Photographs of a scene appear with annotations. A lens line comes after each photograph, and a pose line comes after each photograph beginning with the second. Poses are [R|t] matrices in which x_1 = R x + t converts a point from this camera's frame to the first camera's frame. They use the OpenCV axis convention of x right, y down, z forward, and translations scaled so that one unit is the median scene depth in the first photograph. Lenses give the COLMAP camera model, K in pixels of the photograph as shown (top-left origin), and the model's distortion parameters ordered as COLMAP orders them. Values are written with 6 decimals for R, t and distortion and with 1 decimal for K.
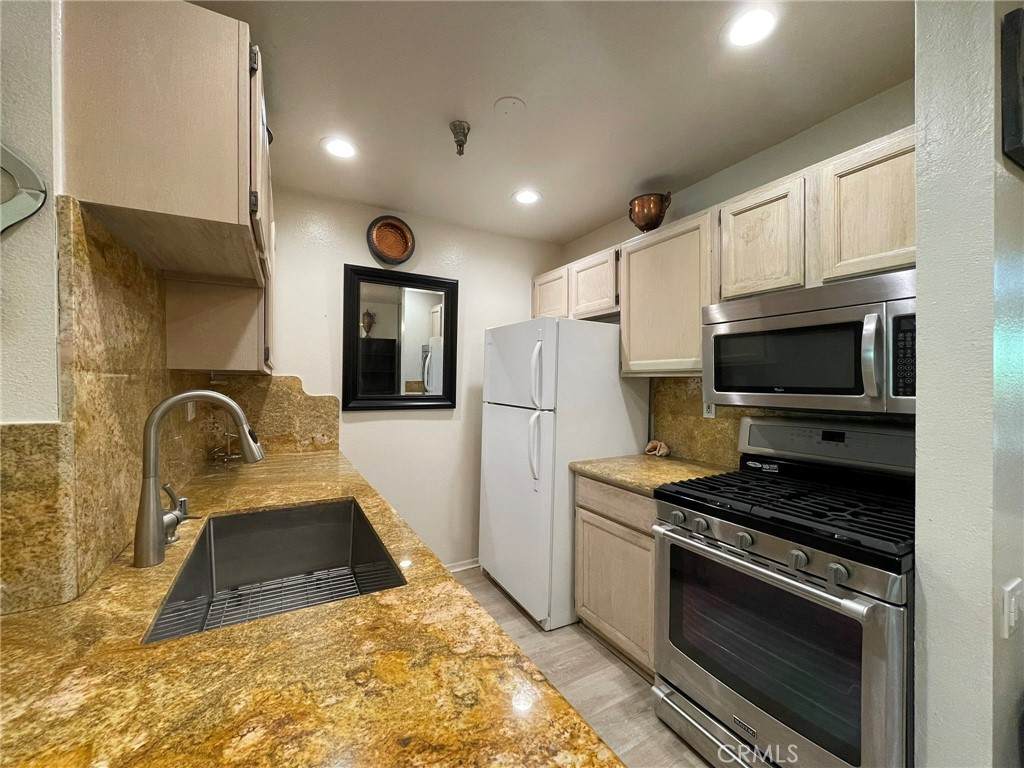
lens RADIAL K [[414.7, 0, 515.2], [0, 414.7, 380.9], [0, 0, 1]] dist [-0.000752, -0.000220]
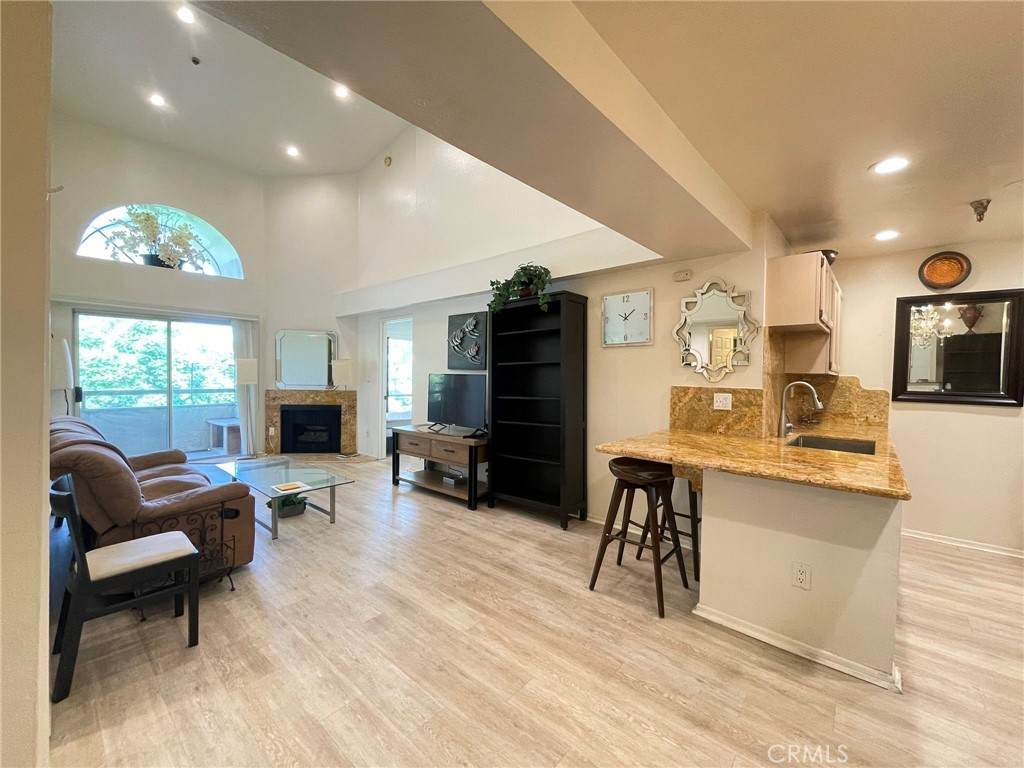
lens RADIAL K [[414.7, 0, 515.2], [0, 414.7, 383.4], [0, 0, 1]] dist [-0.000752, -0.000220]
pose [[0.332211, 0.025432, -0.942862, 0.692874], [-0.016020, 0.999644, 0.021319, 0.003043], [0.943069, 0.008023, 0.332500, -0.972161]]
